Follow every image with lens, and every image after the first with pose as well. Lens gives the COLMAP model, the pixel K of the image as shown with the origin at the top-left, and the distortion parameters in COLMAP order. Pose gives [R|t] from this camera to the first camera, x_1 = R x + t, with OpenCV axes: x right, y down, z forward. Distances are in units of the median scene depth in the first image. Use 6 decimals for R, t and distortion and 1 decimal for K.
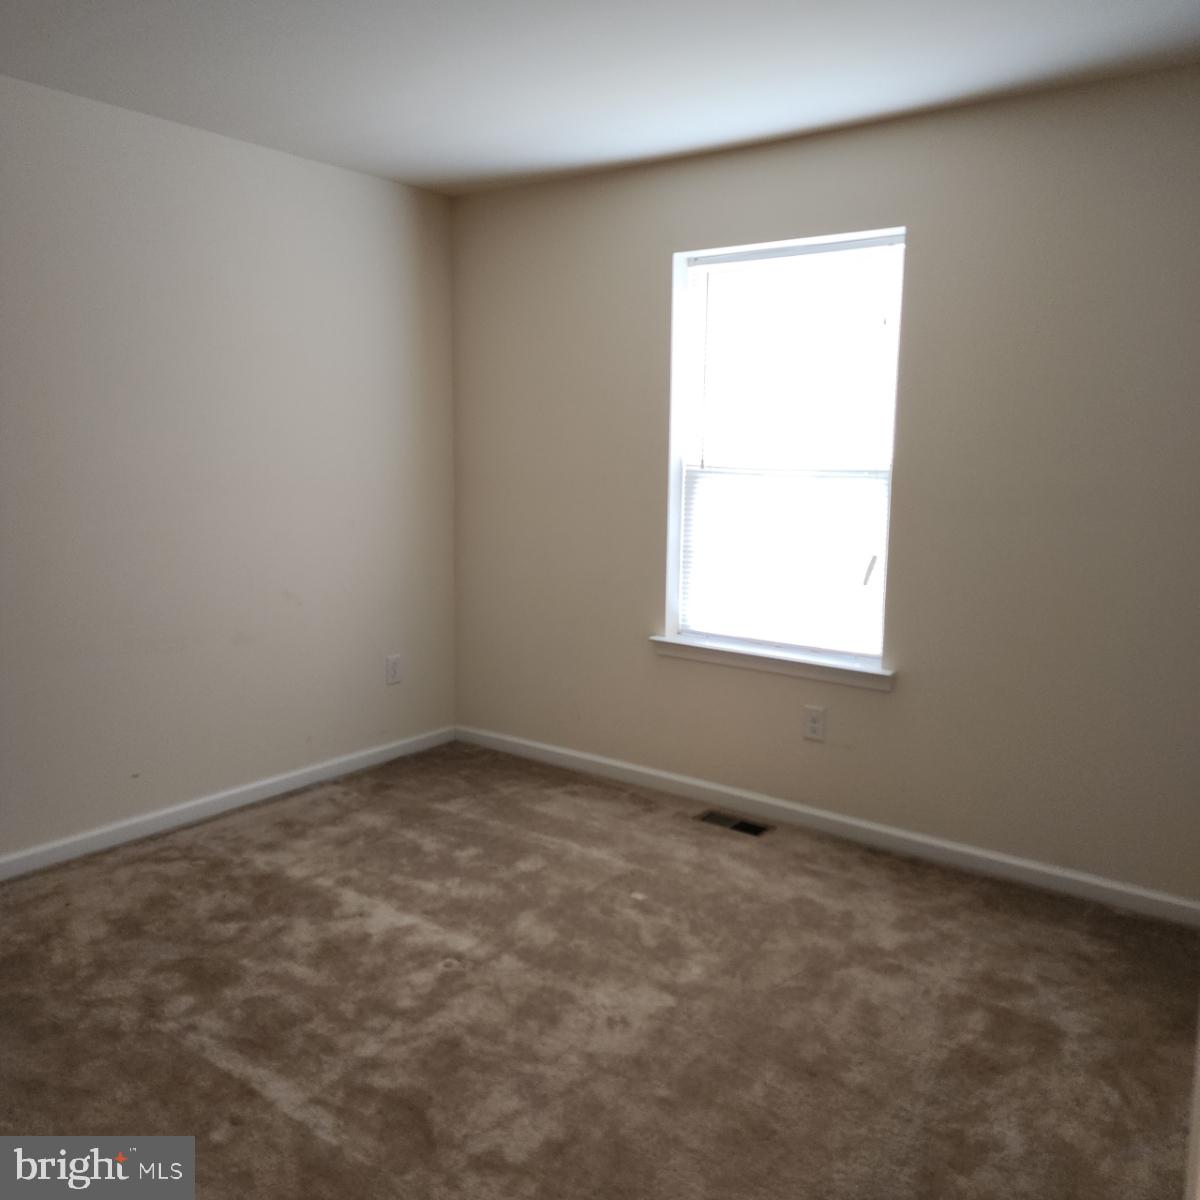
lens RADIAL K [[1104.1, 0, 600.0], [0, 1104.1, 600.0], [0, 0, 1]] dist [0.100793, -0.117450]
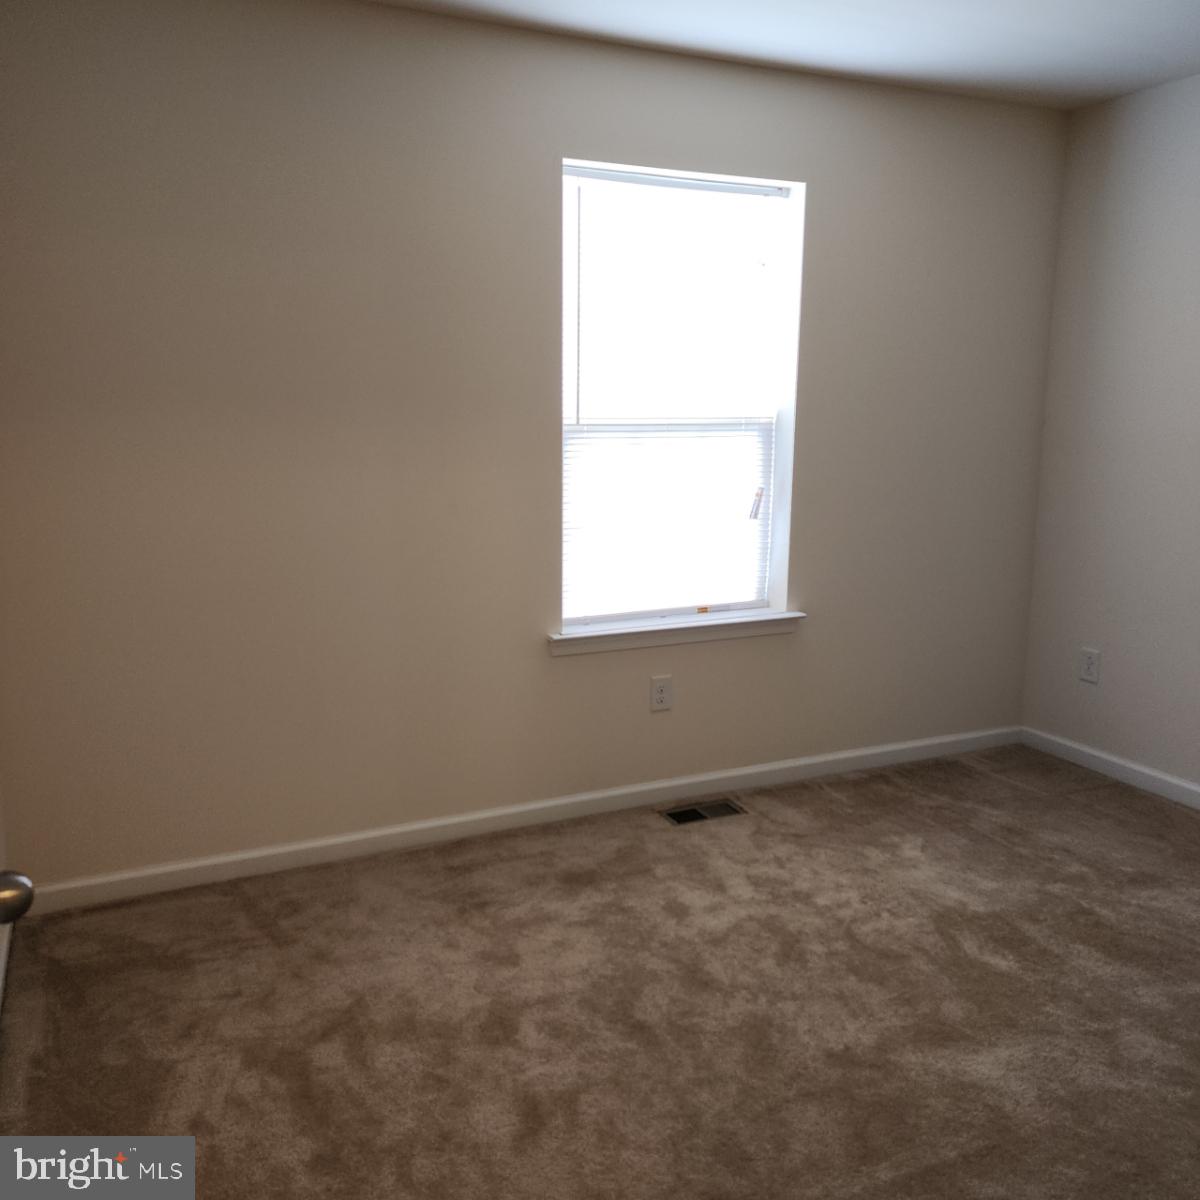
lens RADIAL K [[1104.1, 0, 600.0], [0, 1104.1, 600.0], [0, 0, 1]] dist [0.100793, -0.117450]
pose [[0.447730, -0.155277, 0.880583, -0.676902], [0.147623, 0.984129, 0.098477, -0.070705], [-0.881899, 0.085903, 0.463546, 0.613956]]
